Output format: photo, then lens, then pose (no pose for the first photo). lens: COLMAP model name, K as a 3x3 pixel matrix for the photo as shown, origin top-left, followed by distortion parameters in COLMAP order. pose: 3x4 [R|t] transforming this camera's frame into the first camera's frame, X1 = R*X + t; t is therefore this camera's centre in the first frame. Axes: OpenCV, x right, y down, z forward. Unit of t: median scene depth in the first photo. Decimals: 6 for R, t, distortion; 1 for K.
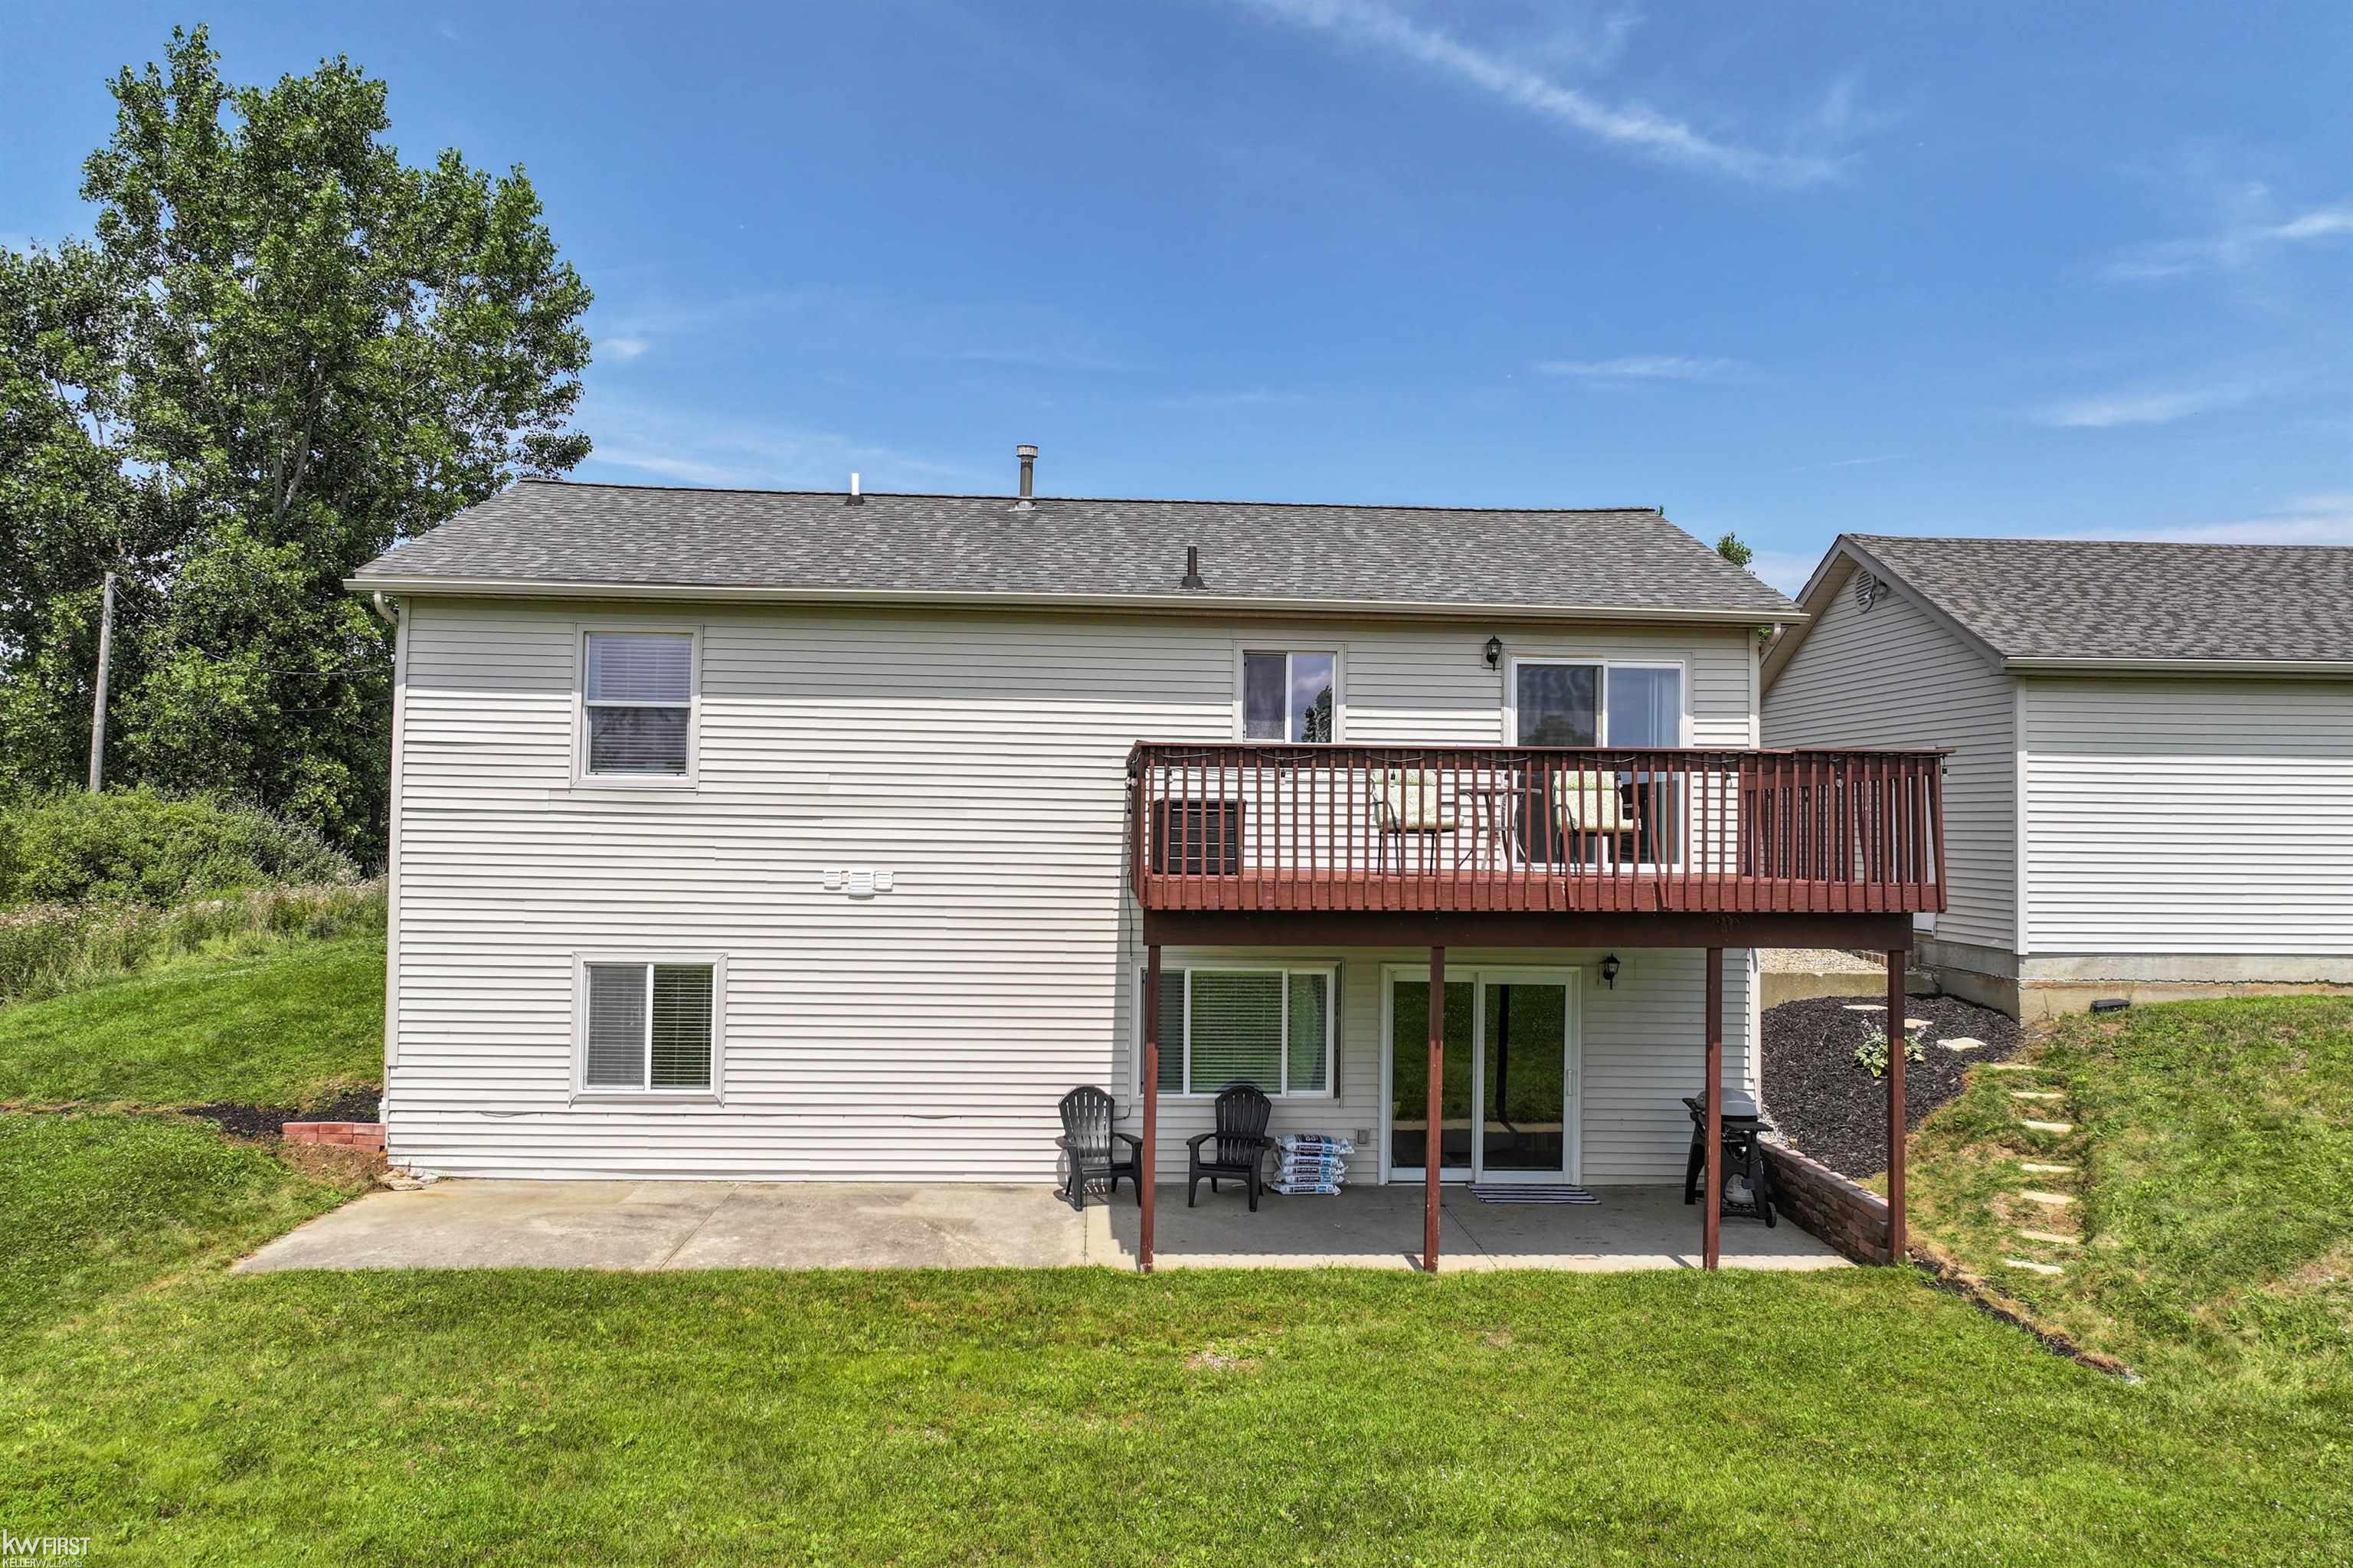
lens RADIAL K [[1650.8, 0, 1176.5], [0, 1650.8, 784.0], [0, 0, 1]] dist [0.004532, 0.008935]
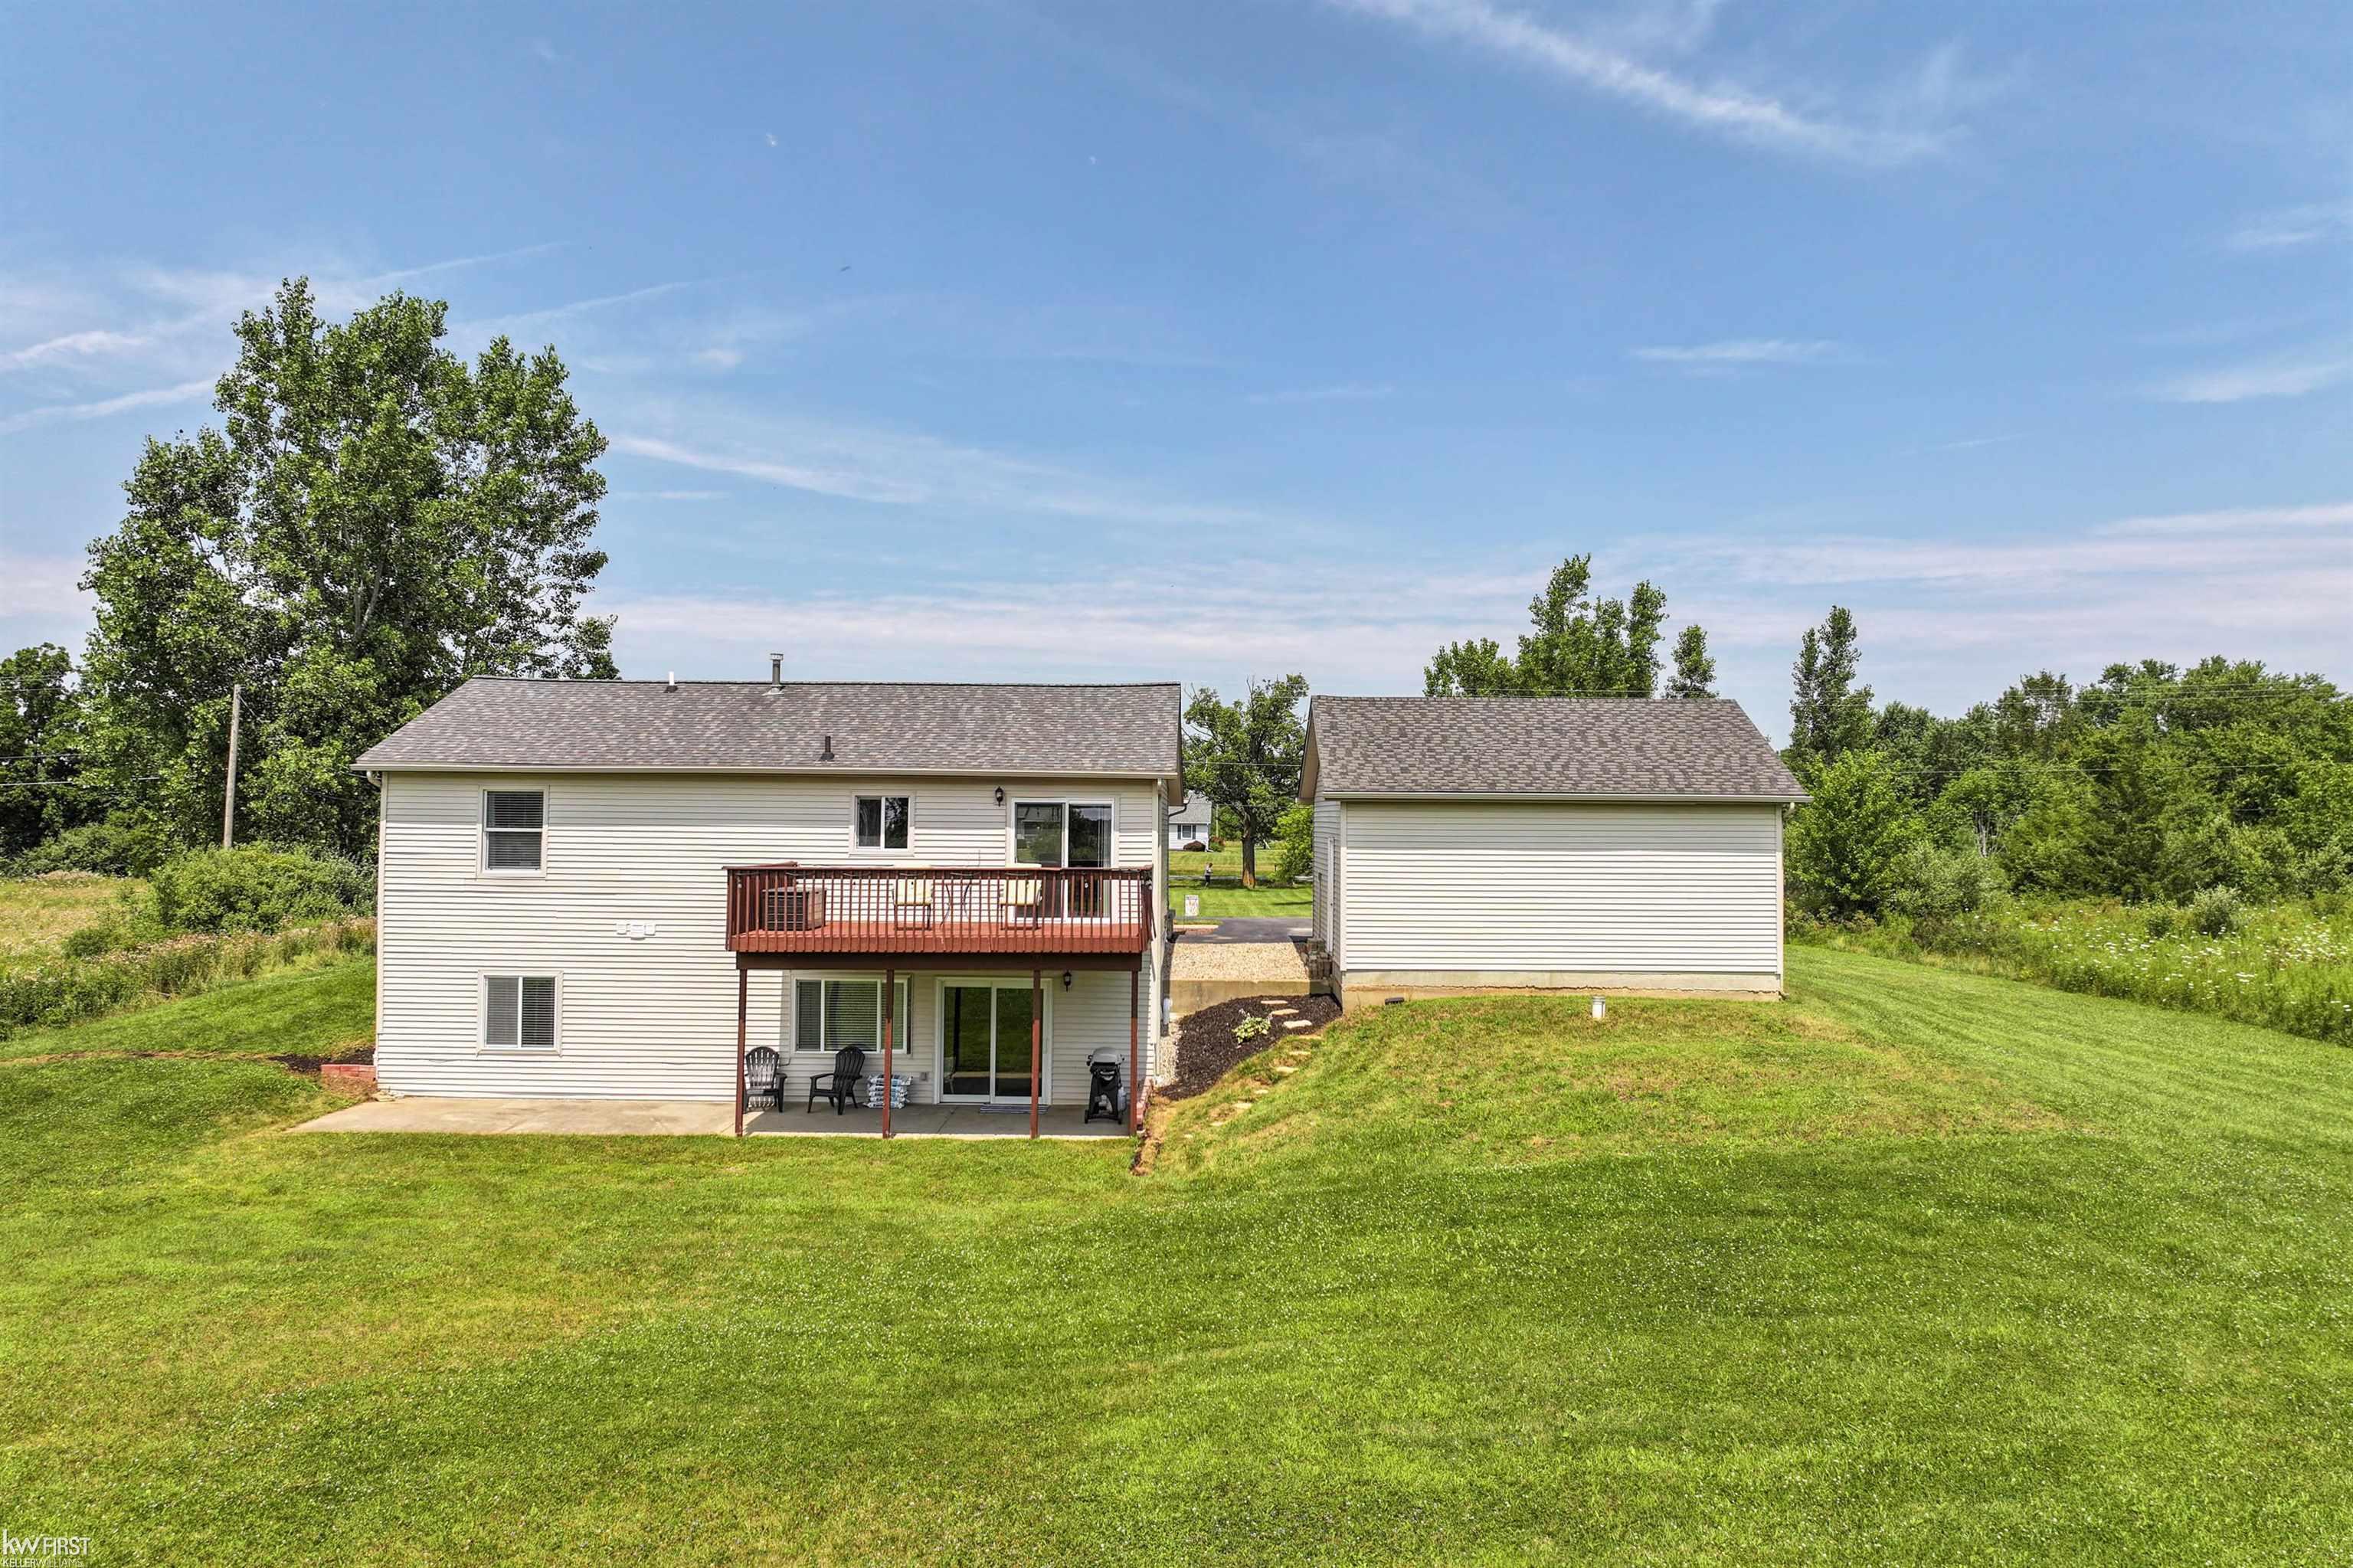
lens RADIAL K [[1668.2, 0, 1176.5], [0, 1668.2, 784.0], [0, 0, 1]] dist [0.009681, 0.001715]
pose [[0.997701, -0.006880, -0.067426, 0.507572], [0.007127, 0.999969, 0.003428, -0.099445], [0.067400, -0.003901, 0.997718, -0.744597]]
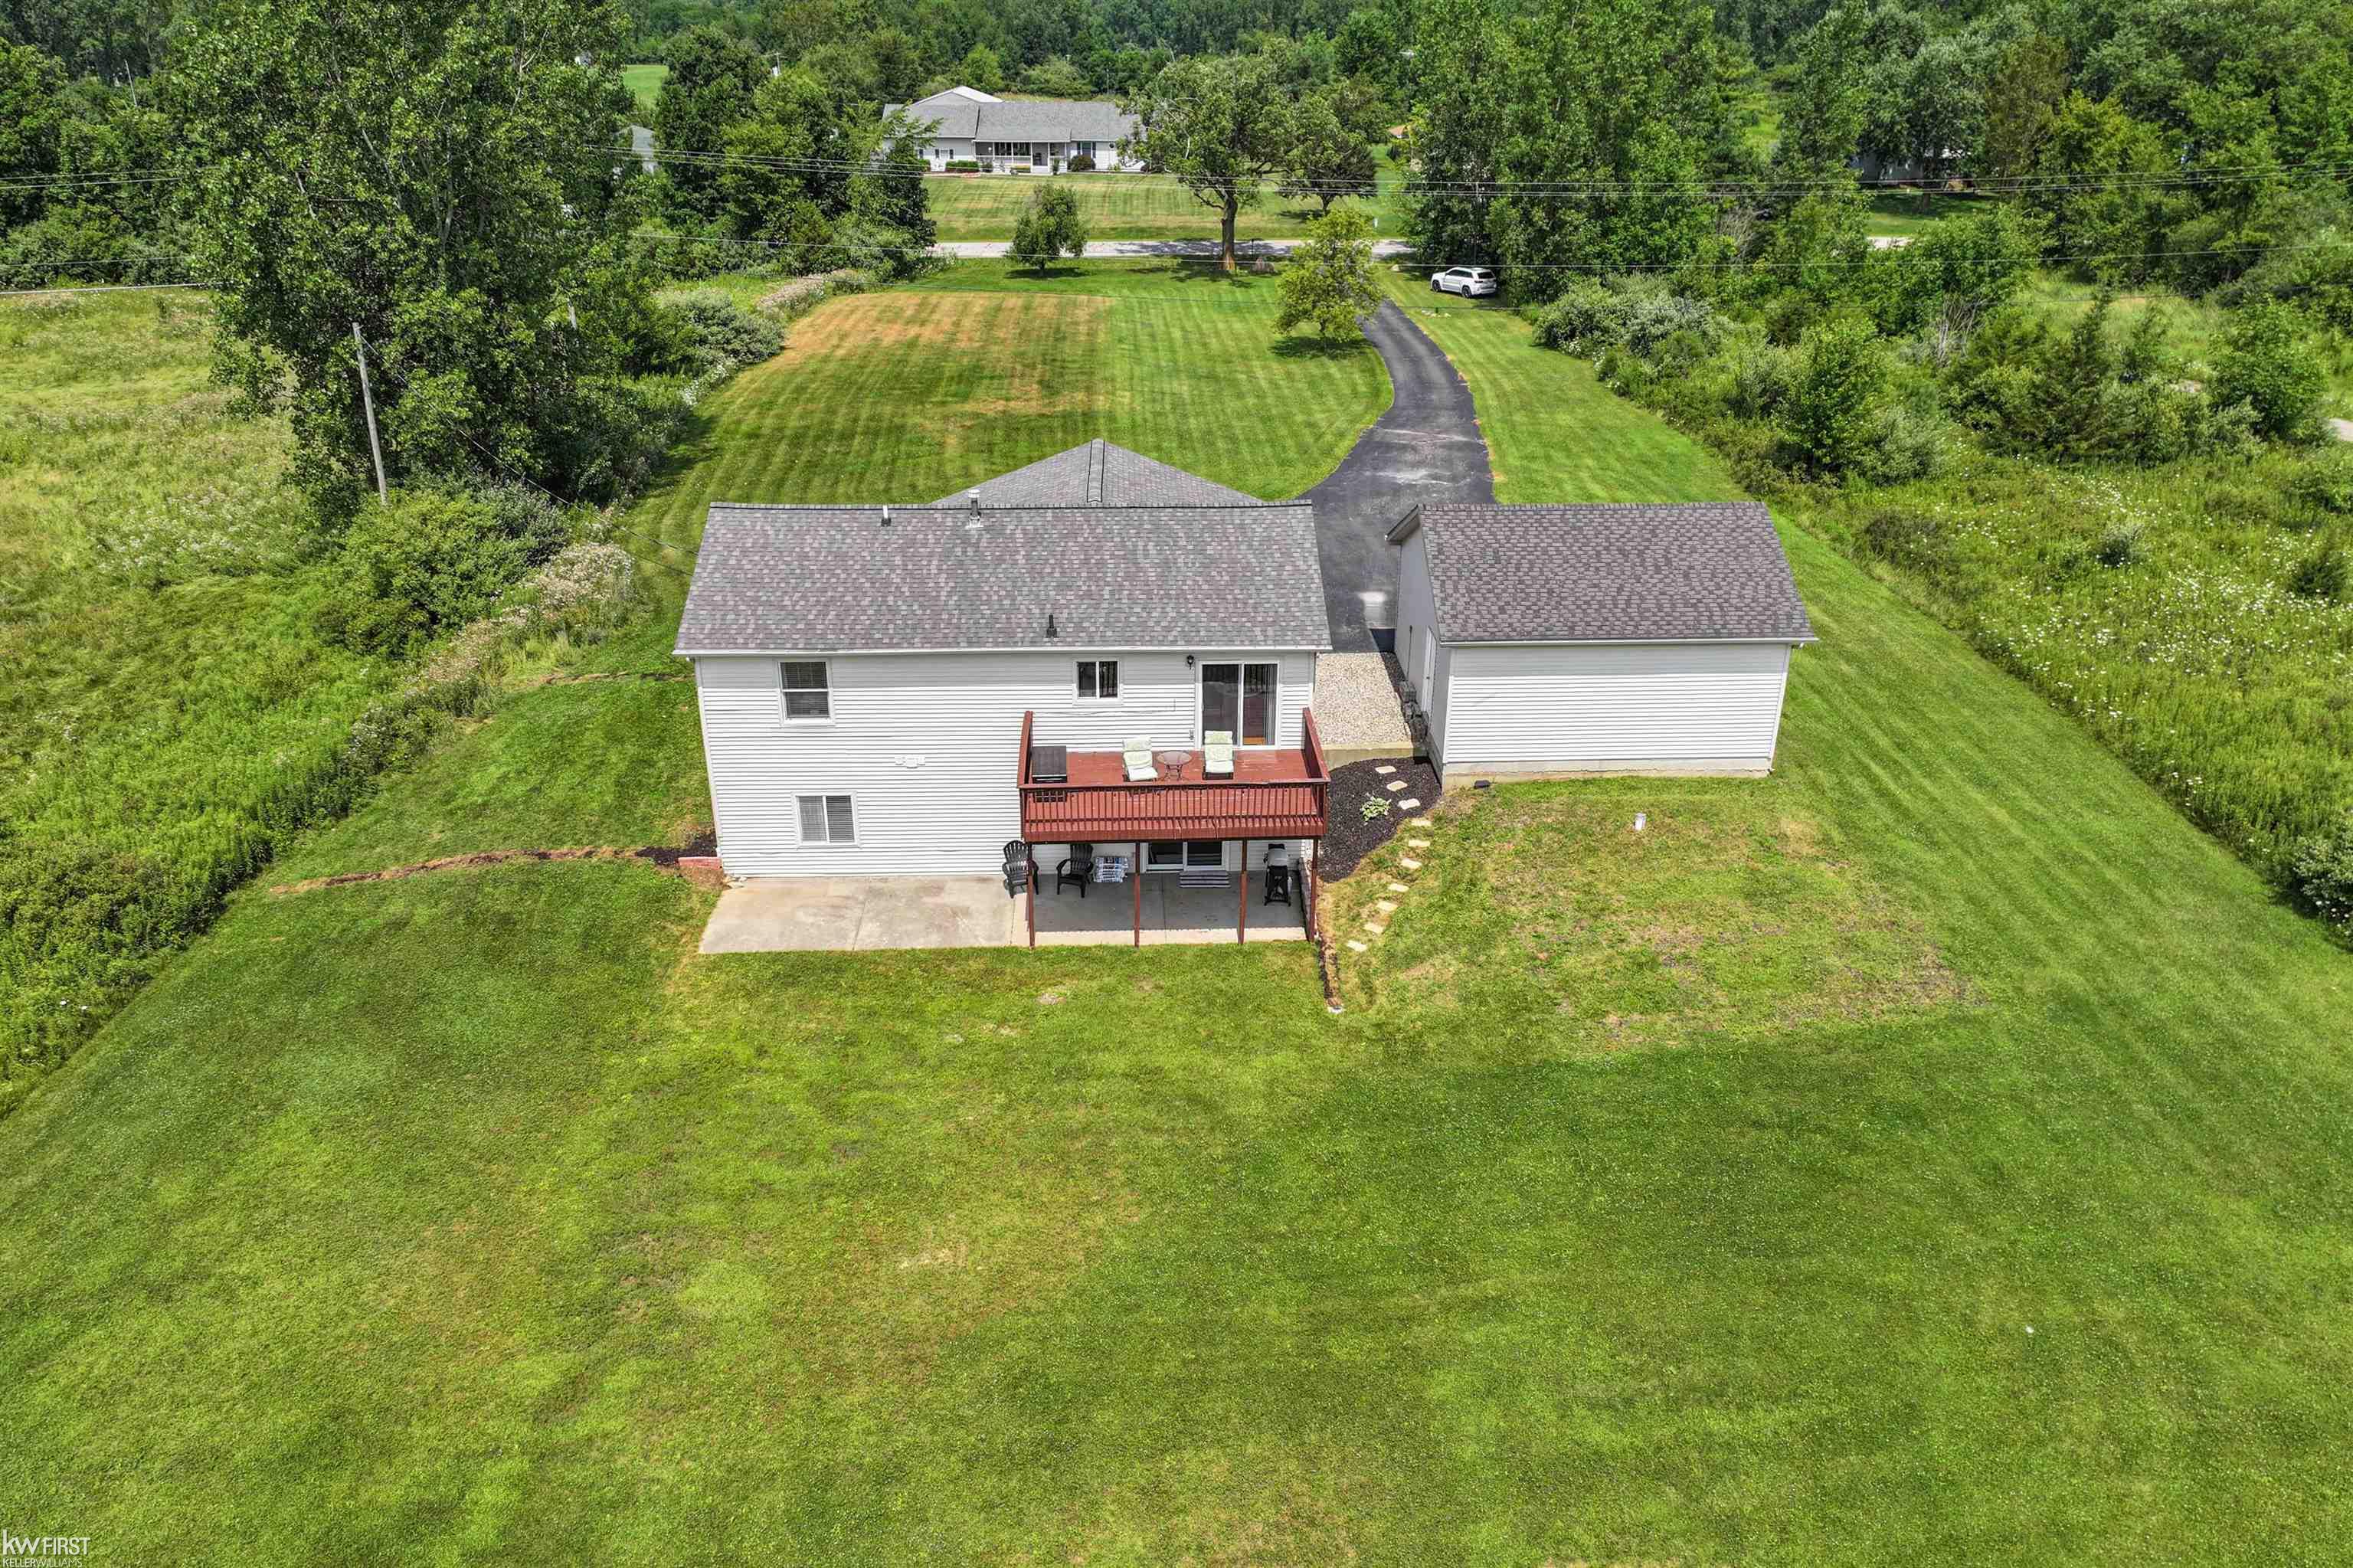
lens RADIAL K [[1678.0, 0, 1174.1], [0, 1678.0, 778.0], [0, 0, 1]] dist [0.014872, -0.006159]
pose [[0.999878, -0.002621, -0.015374, 0.209668], [0.009362, 0.889270, 0.457287, -0.984976], [0.012473, -0.457375, 0.889186, -1.078304]]
